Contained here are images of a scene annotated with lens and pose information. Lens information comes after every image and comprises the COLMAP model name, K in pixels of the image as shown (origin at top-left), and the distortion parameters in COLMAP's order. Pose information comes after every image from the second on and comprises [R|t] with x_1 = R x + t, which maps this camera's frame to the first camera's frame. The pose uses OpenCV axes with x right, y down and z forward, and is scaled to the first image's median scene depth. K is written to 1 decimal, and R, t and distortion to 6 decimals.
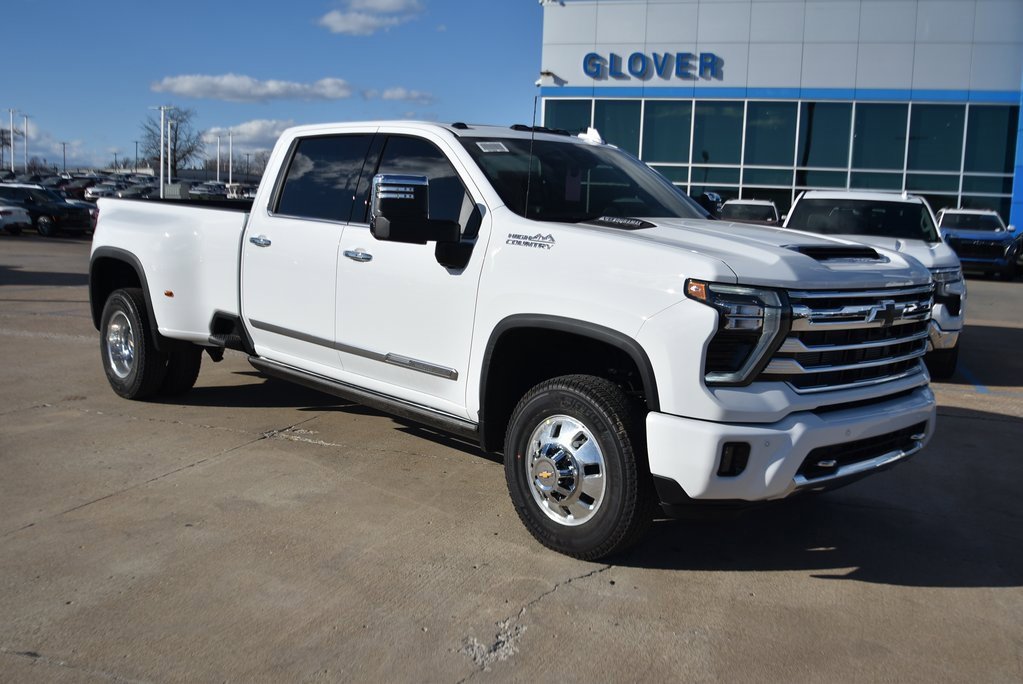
lens RADIAL K [[890.5, 0, 563.4], [0, 890.5, 337.9], [0, 0, 1]] dist [-0.079270, -0.005473]
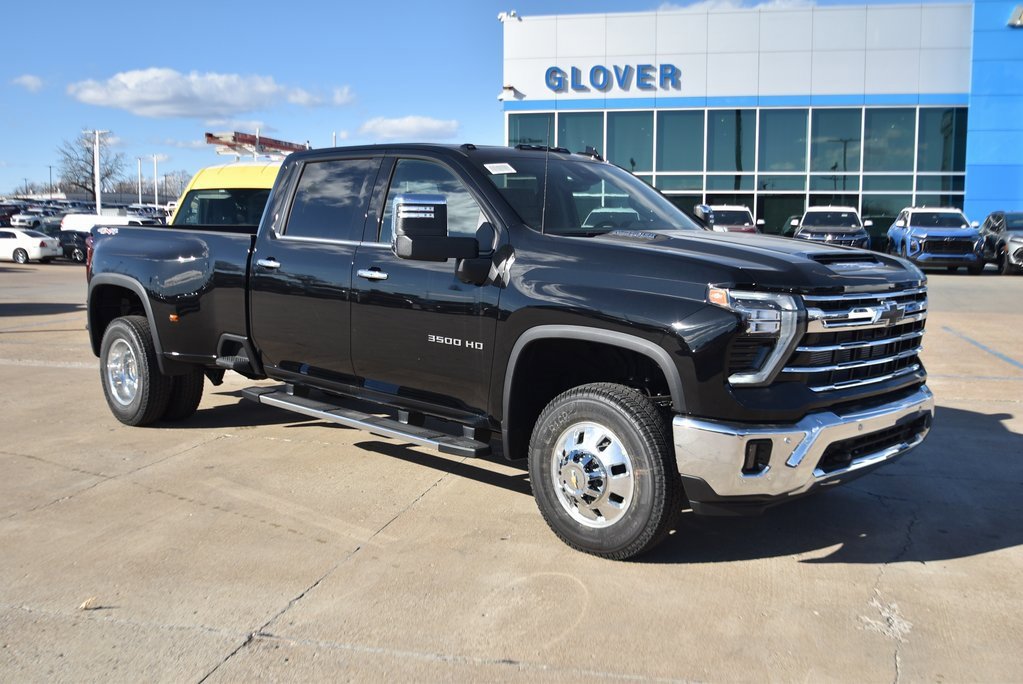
lens RADIAL K [[885.6, 0, 511.5], [0, 885.6, 342.0], [0, 0, 1]] dist [-0.065276, 0.003500]
pose [[0.998283, -0.038758, 0.043910, -0.127932], [0.038855, 0.999244, -0.001339, -0.007951], [-0.043825, 0.003043, 0.999035, -0.027141]]
